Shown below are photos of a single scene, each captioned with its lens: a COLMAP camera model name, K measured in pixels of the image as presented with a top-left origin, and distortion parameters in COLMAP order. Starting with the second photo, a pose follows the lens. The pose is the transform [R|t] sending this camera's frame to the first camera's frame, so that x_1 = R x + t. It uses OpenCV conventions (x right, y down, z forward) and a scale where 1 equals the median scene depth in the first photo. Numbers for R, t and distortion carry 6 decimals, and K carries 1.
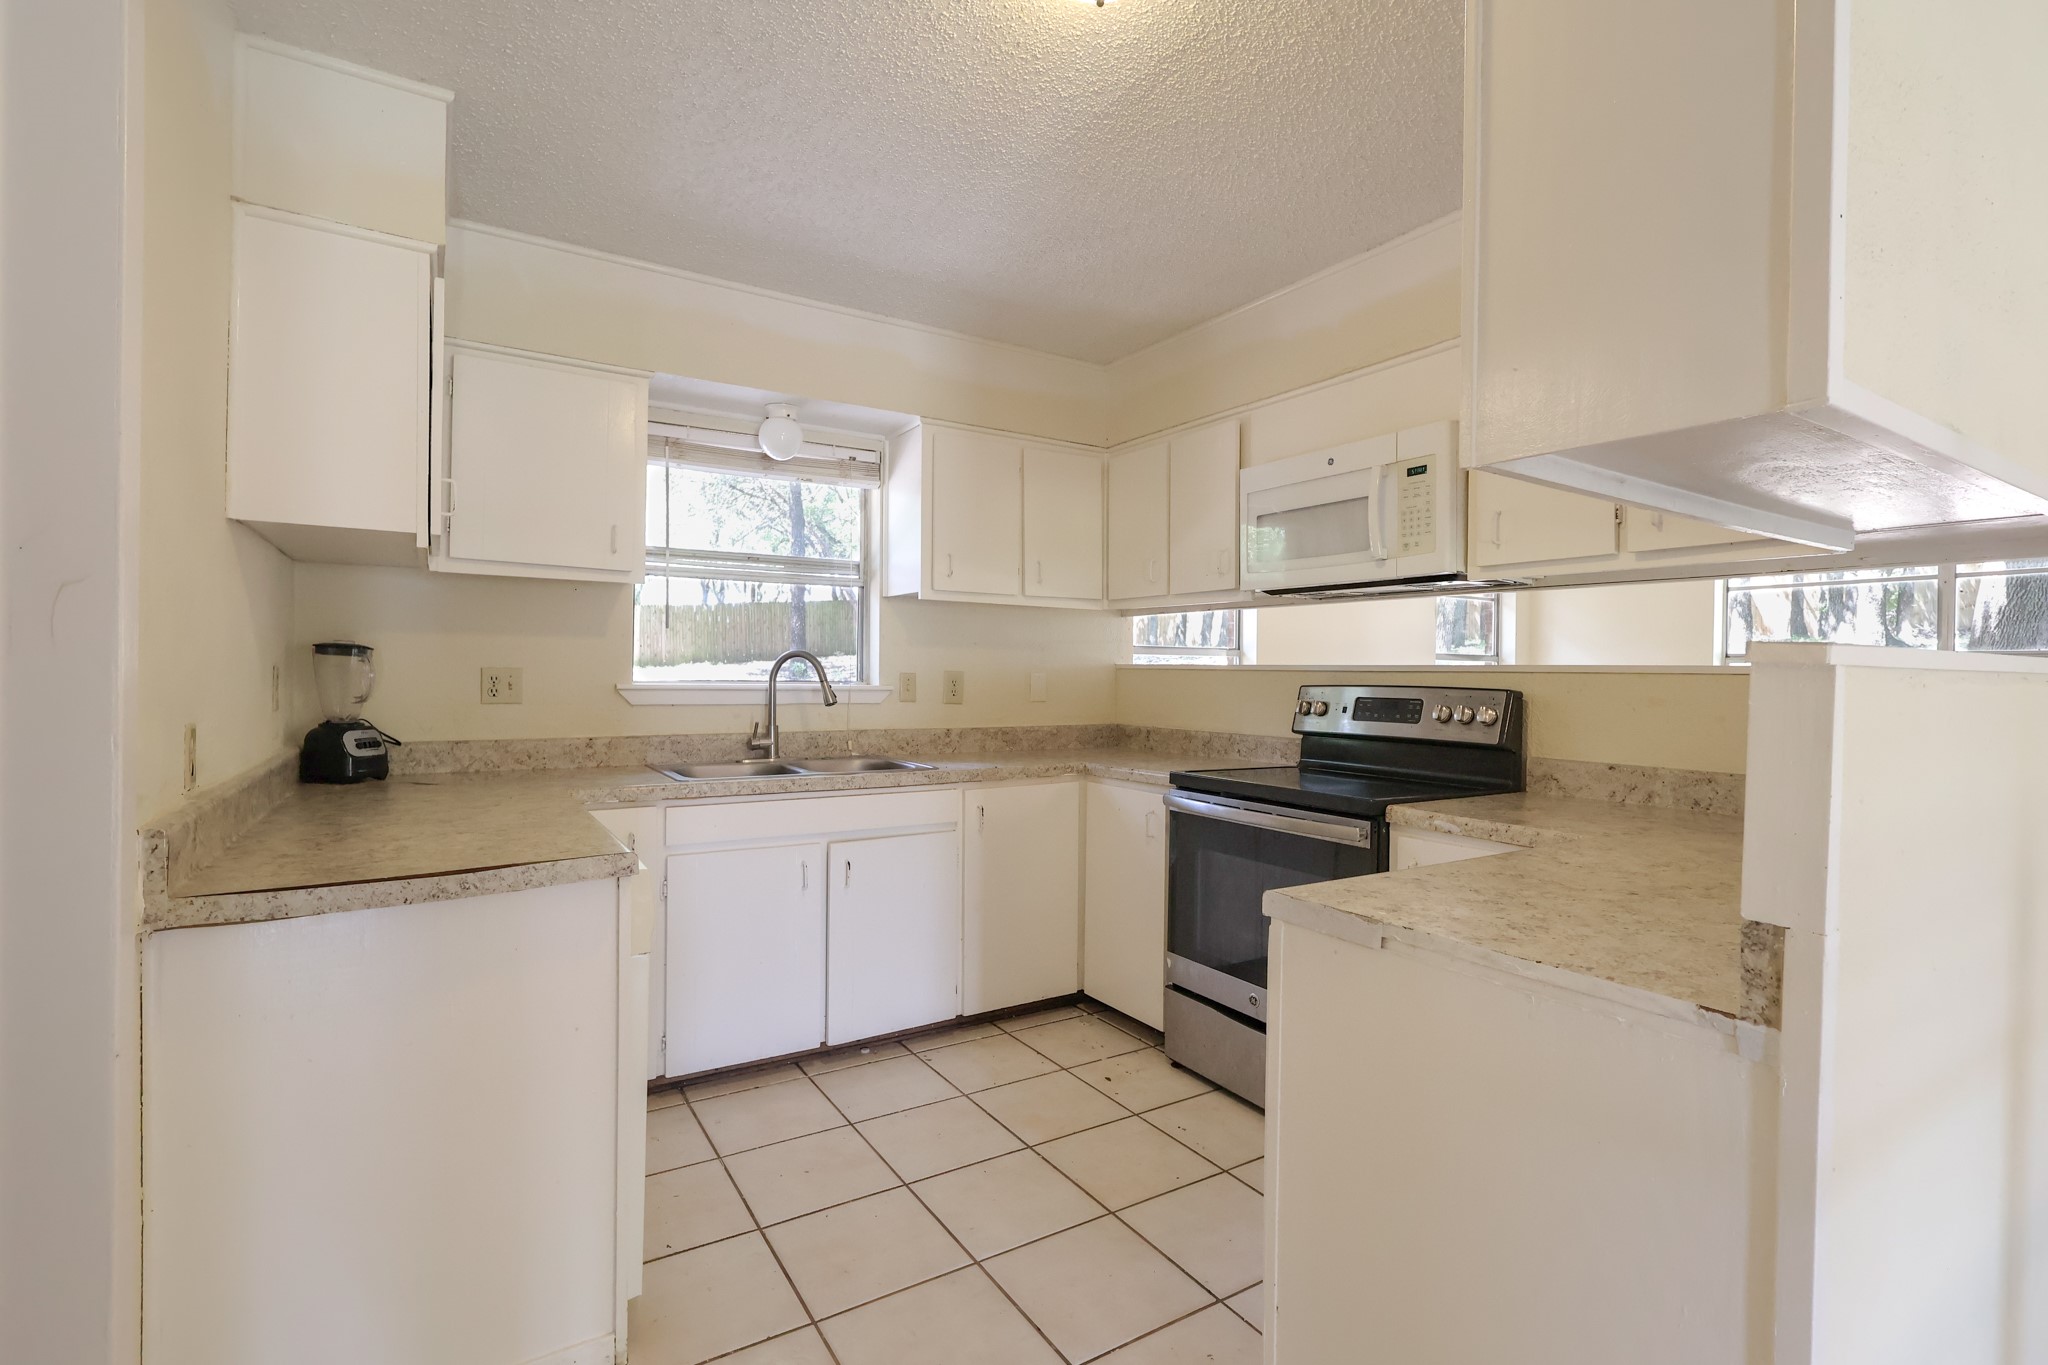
lens RADIAL K [[953.2, 0, 1024.0], [0, 953.2, 682.5], [0, 0, 1]] dist [0.000745, 0.000415]
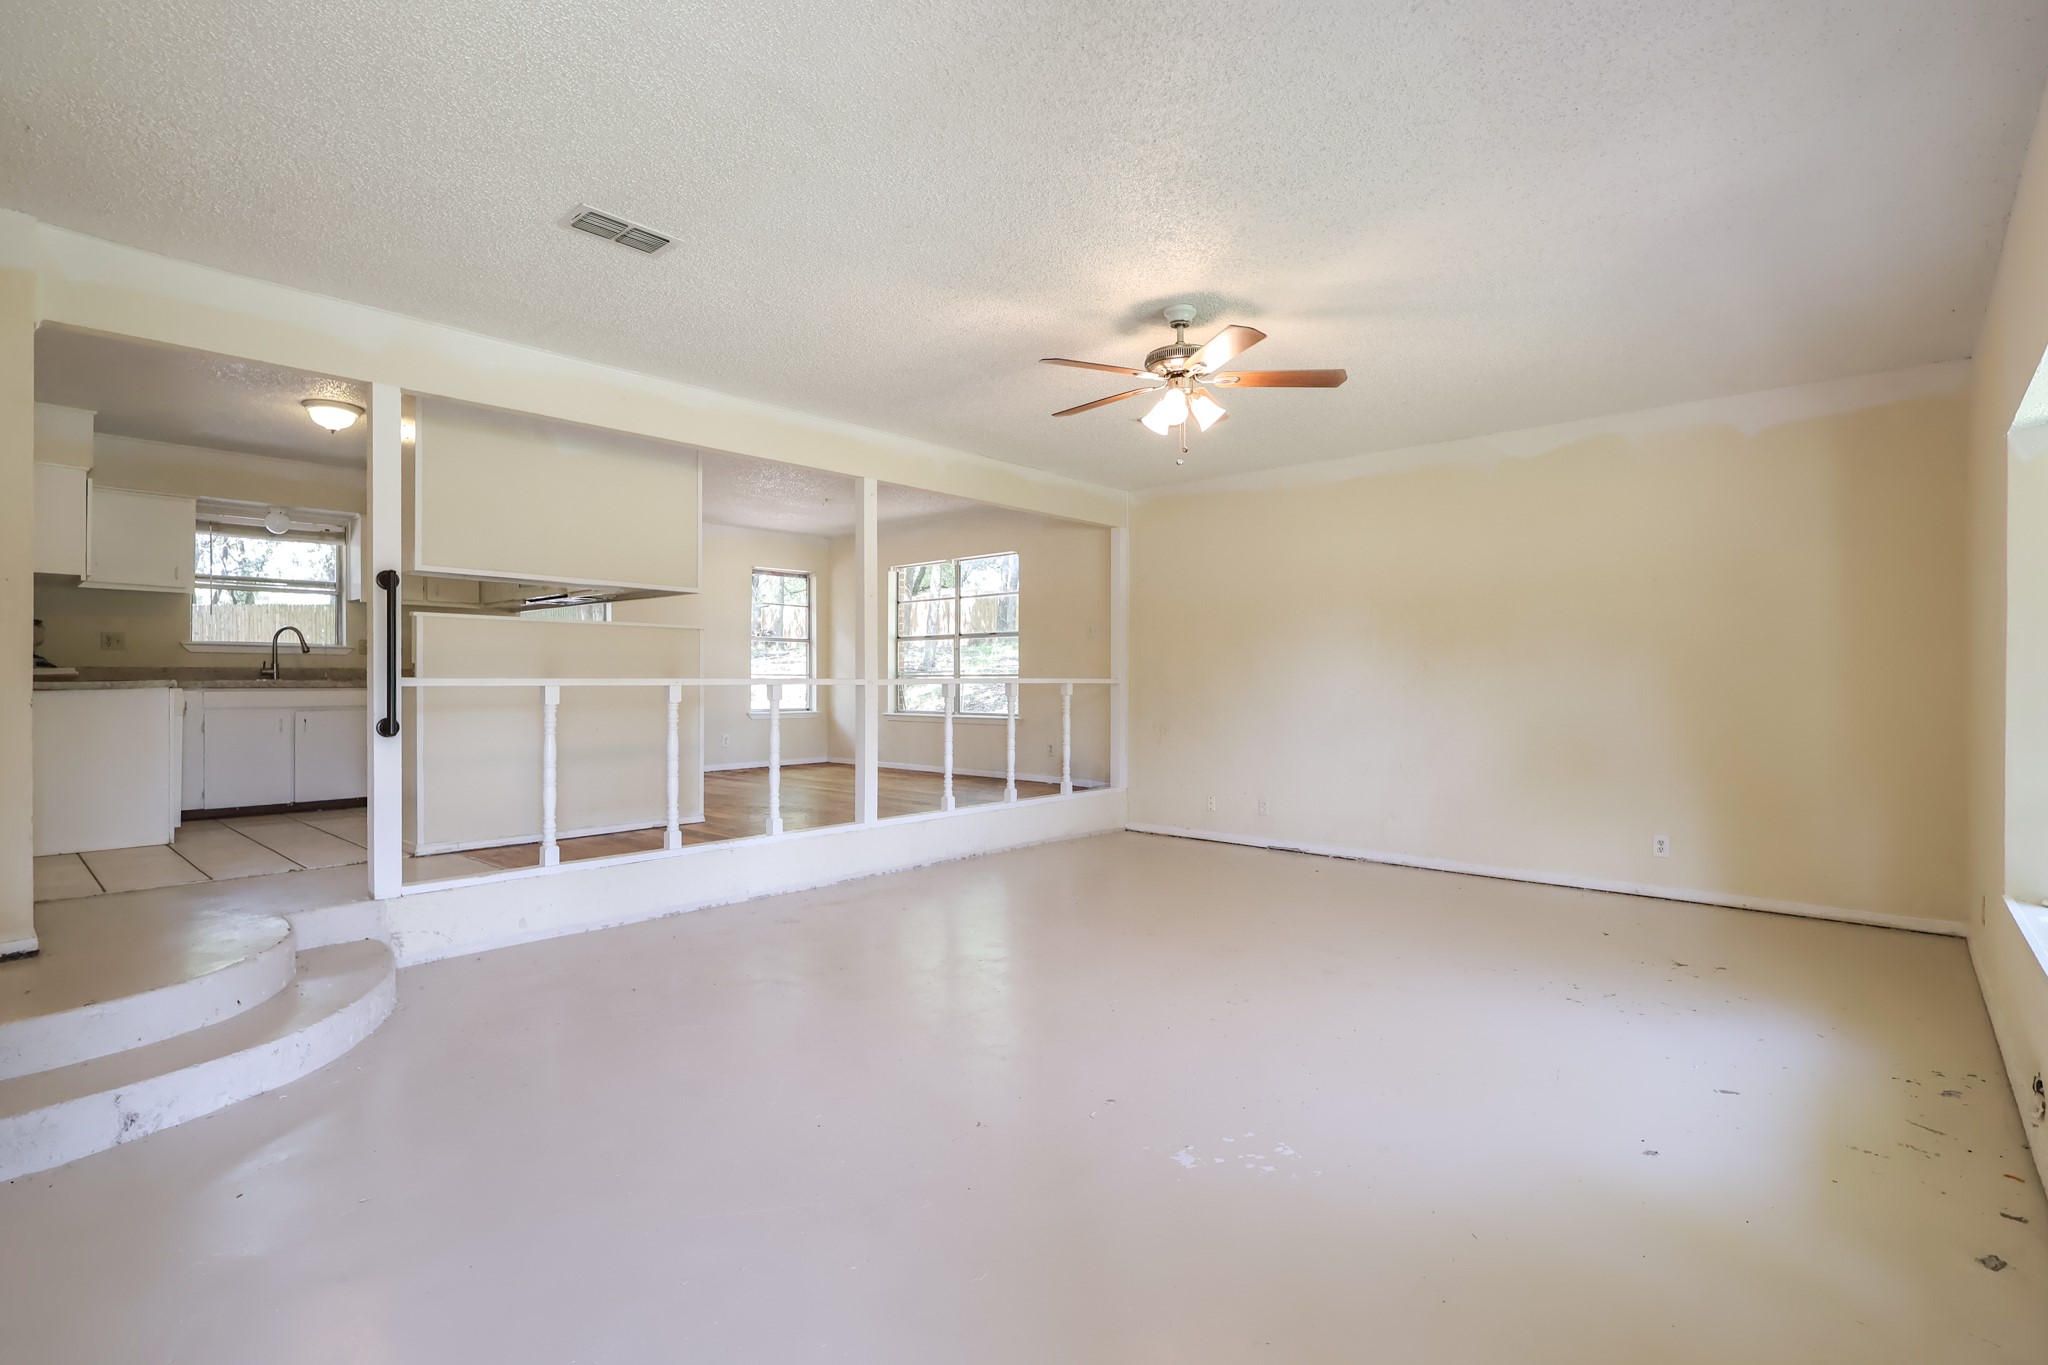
lens RADIAL K [[967.4, 0, 1024.0], [0, 967.4, 682.5], [0, 0, 1]] dist [-0.003134, -0.000877]
pose [[0.963101, -0.009412, 0.268977, 0.716171], [0.013635, 0.999811, -0.013838, 0.136495], [-0.268796, 0.016994, 0.963047, -1.396606]]
